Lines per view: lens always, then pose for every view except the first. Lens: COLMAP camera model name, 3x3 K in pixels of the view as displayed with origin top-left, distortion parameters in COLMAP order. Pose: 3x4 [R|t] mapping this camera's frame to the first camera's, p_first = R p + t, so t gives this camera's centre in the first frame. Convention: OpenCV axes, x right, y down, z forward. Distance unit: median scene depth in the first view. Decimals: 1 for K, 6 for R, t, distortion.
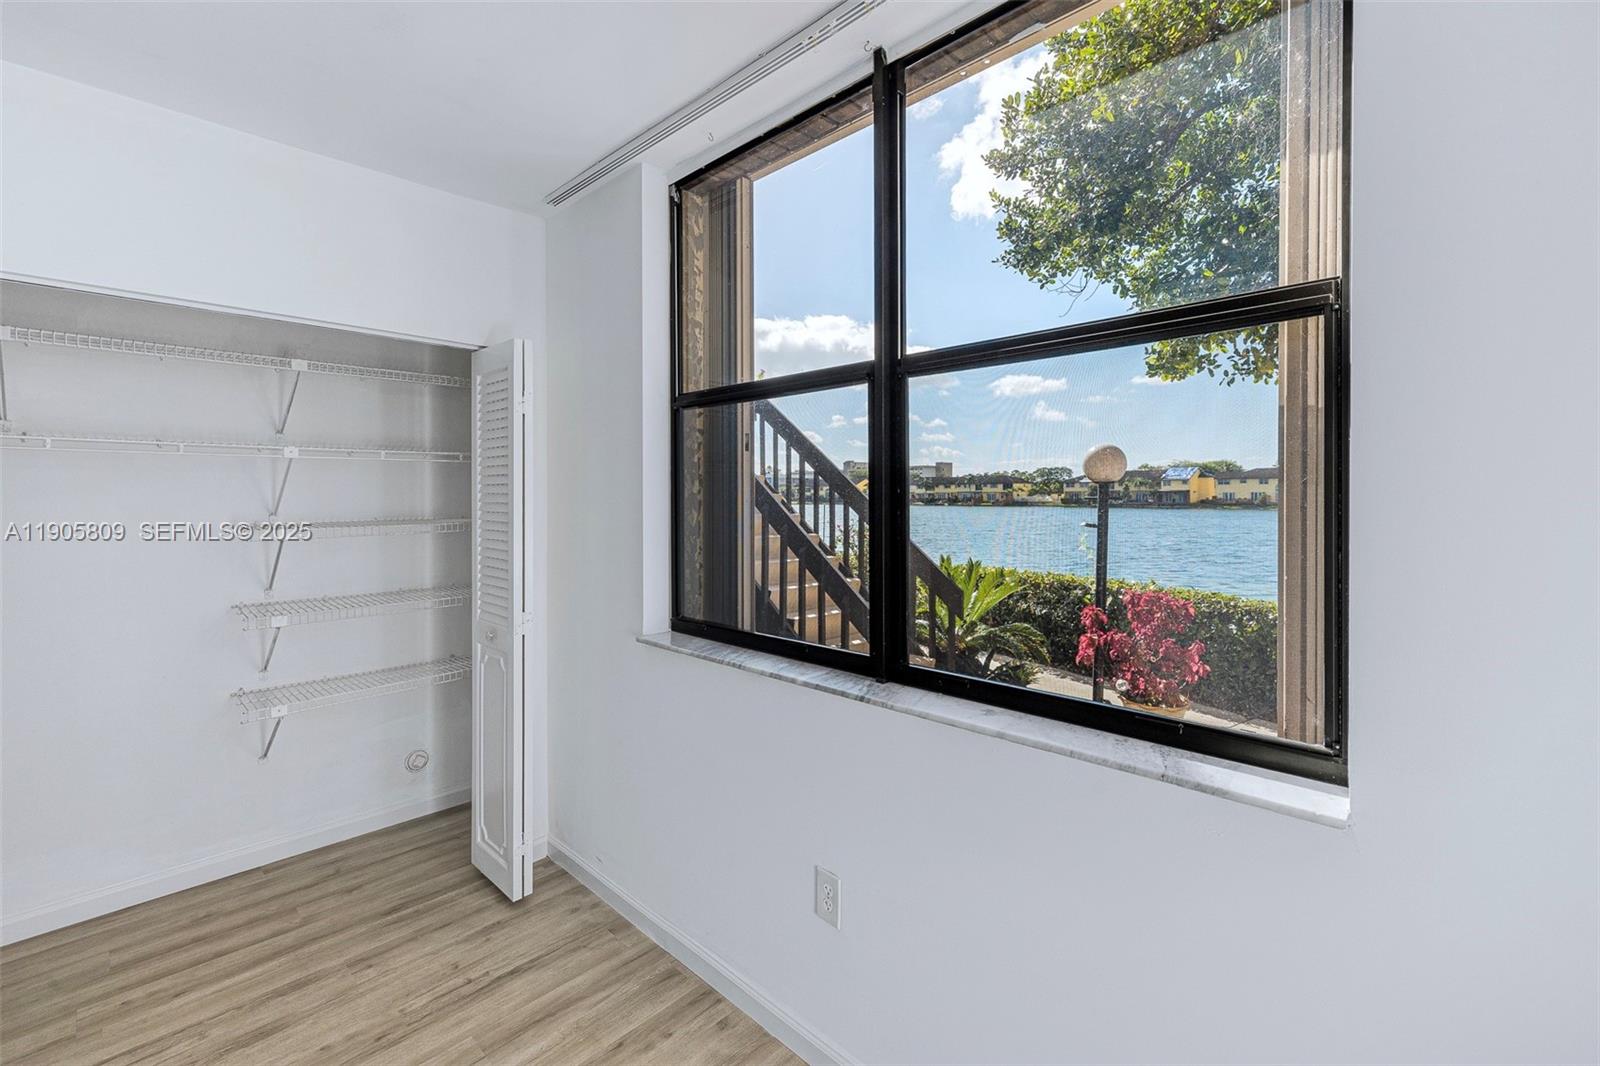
lens RADIAL K [[679.6, 0, 796.0], [0, 679.6, 517.8], [0, 0, 1]] dist [0.002834, -0.000444]
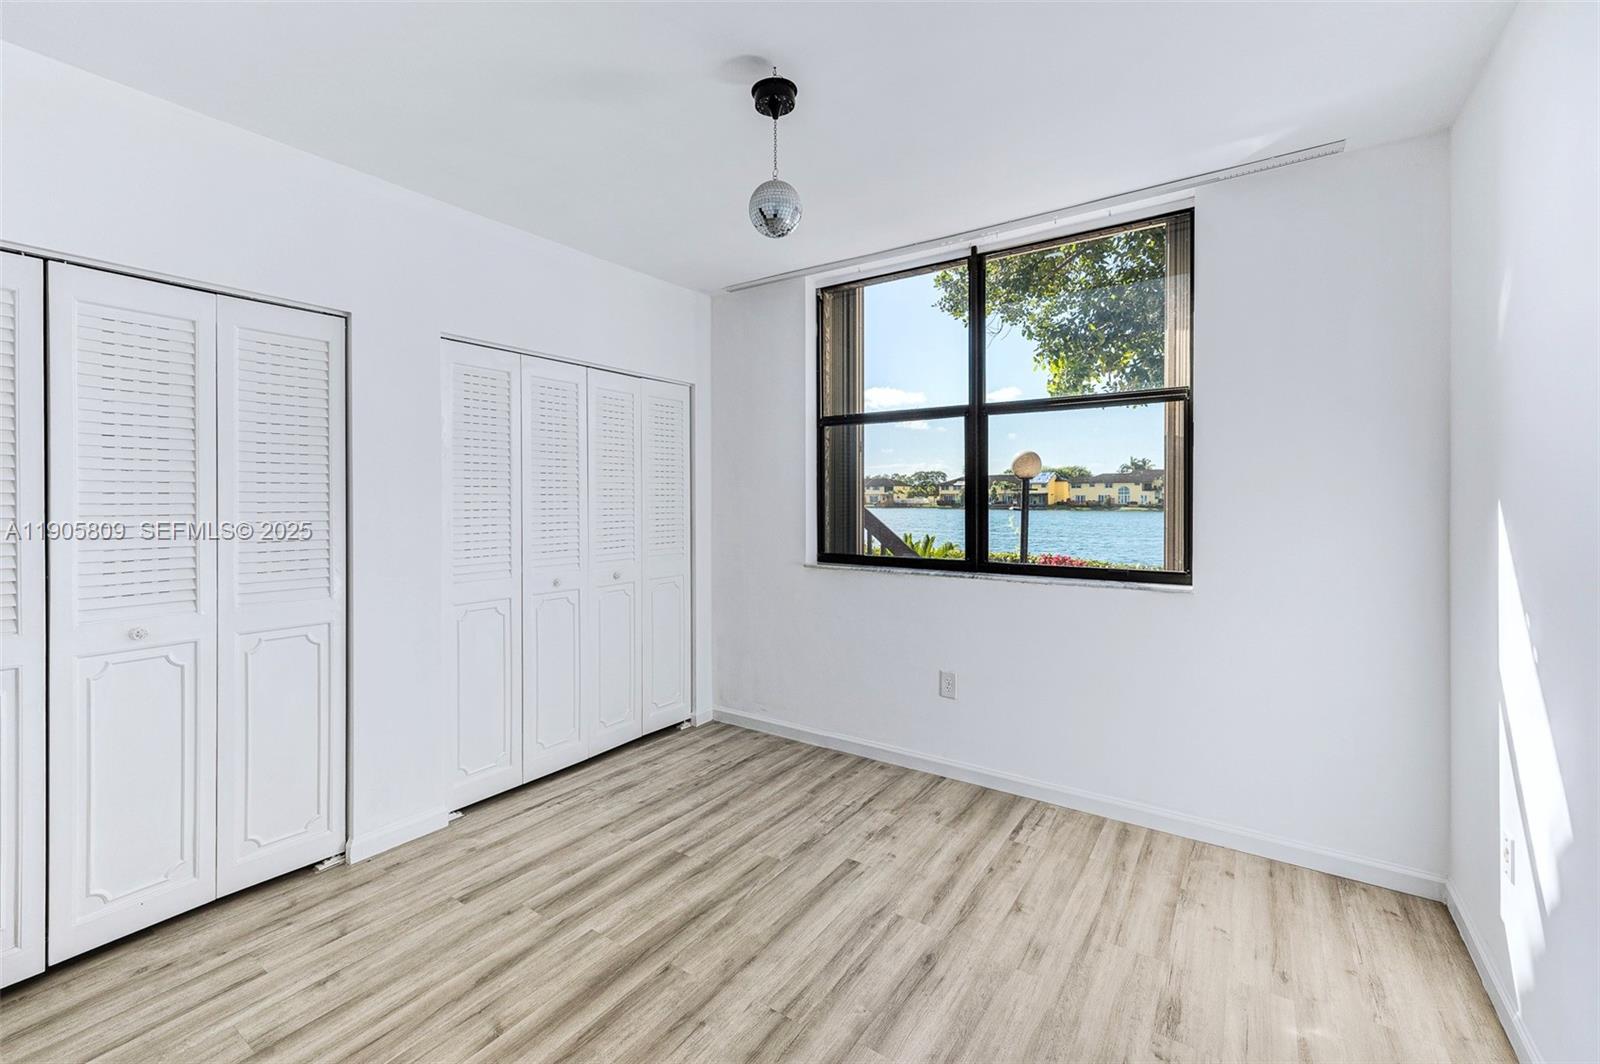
lens RADIAL K [[679.6, 0, 787.8], [0, 679.6, 524.7], [0, 0, 1]] dist [0.002834, -0.000444]
pose [[0.986814, -0.005810, 0.161753, -0.226058], [0.004859, 0.999969, 0.006274, 0.029033], [-0.161785, -0.005406, 0.986811, -0.262073]]
